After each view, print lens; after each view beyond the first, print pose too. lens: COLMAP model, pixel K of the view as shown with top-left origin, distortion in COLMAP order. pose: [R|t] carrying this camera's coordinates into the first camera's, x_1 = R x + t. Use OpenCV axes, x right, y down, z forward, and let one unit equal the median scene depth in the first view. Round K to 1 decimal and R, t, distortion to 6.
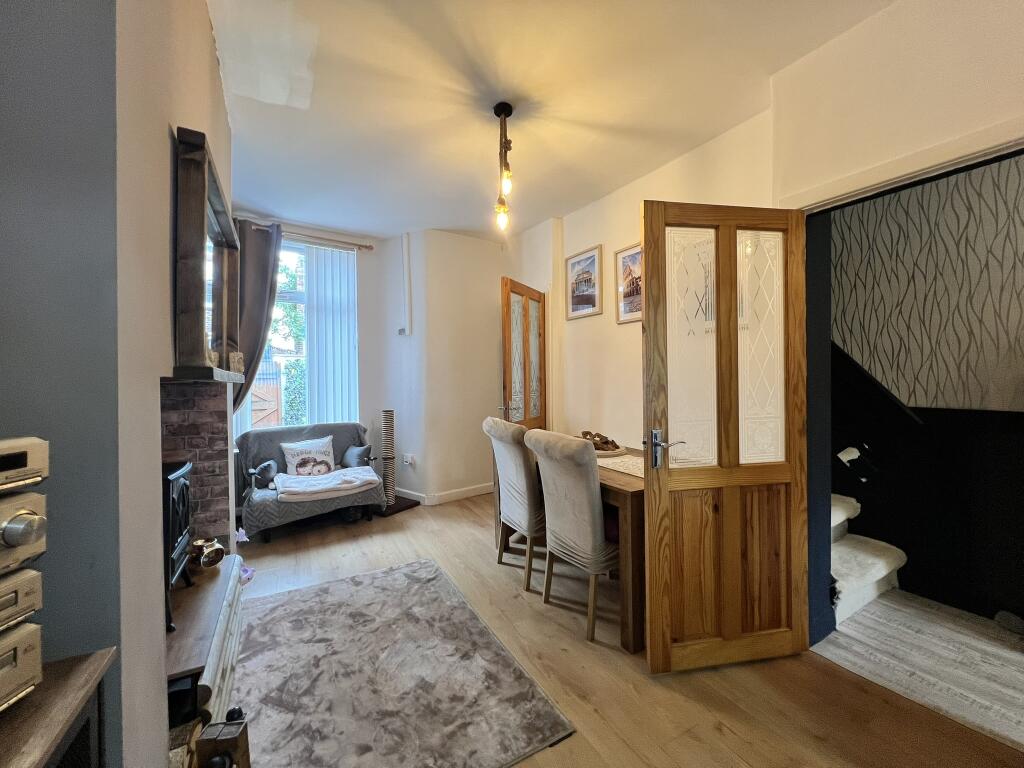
lens RADIAL K [[408.8, 0, 512.0], [0, 408.8, 384.0], [0, 0, 1]] dist [-0.001319, -0.000007]
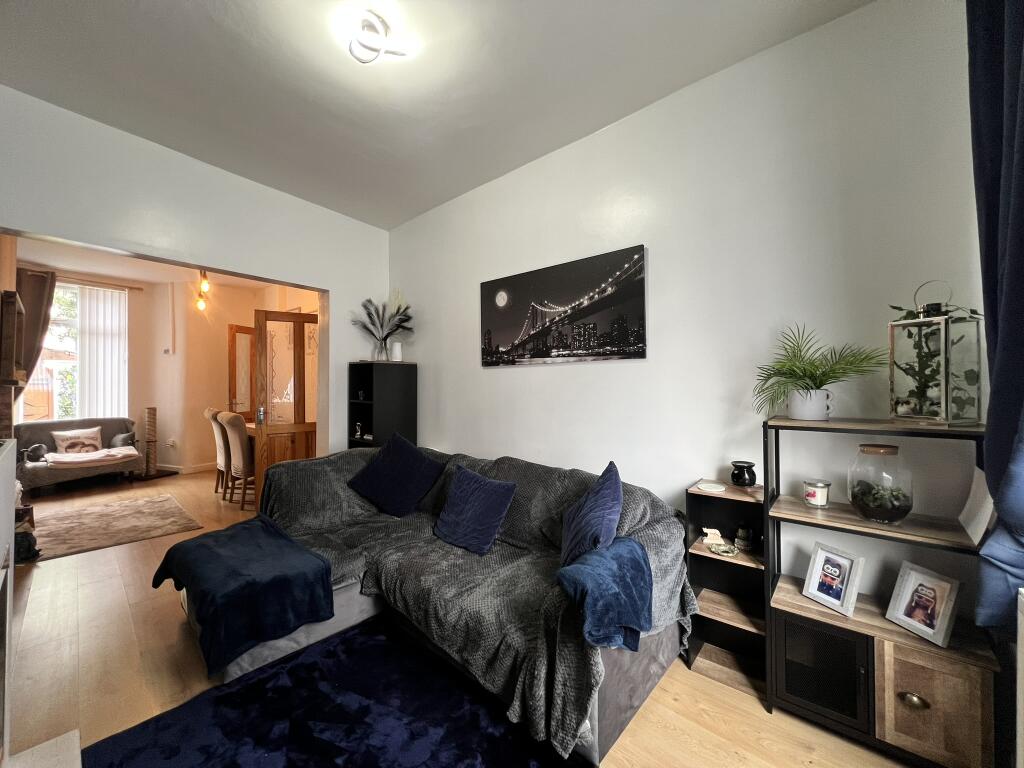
lens RADIAL K [[408.8, 0, 512.0], [0, 408.8, 384.0], [0, 0, 1]] dist [-0.001319, -0.000007]
pose [[0.946686, 0.009515, 0.322018, 0.462350], [-0.003653, 0.999817, -0.018804, 0.006250], [-0.322138, 0.016625, 0.946547, -0.810916]]
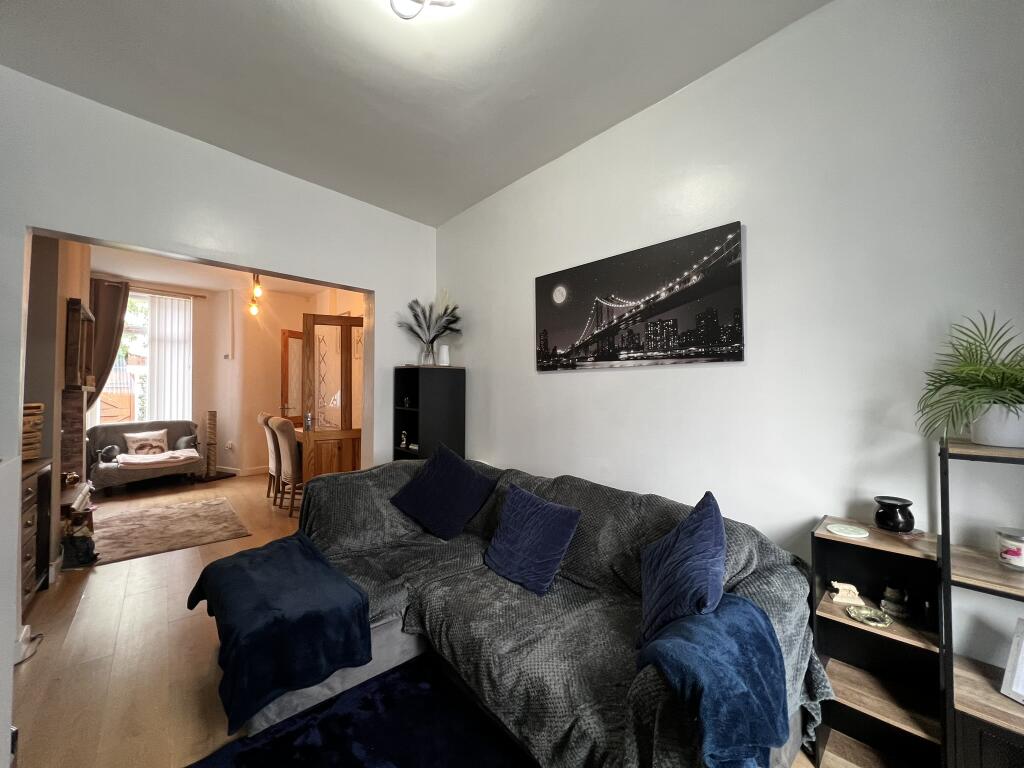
lens RADIAL K [[408.8, 0, 512.0], [0, 408.8, 384.0], [0, 0, 1]] dist [-0.001319, -0.000007]
pose [[0.976530, 0.013583, 0.214954, 0.468438], [-0.007932, 0.999600, -0.027131, -0.000898], [-0.215237, 0.024789, 0.976247, -0.718475]]
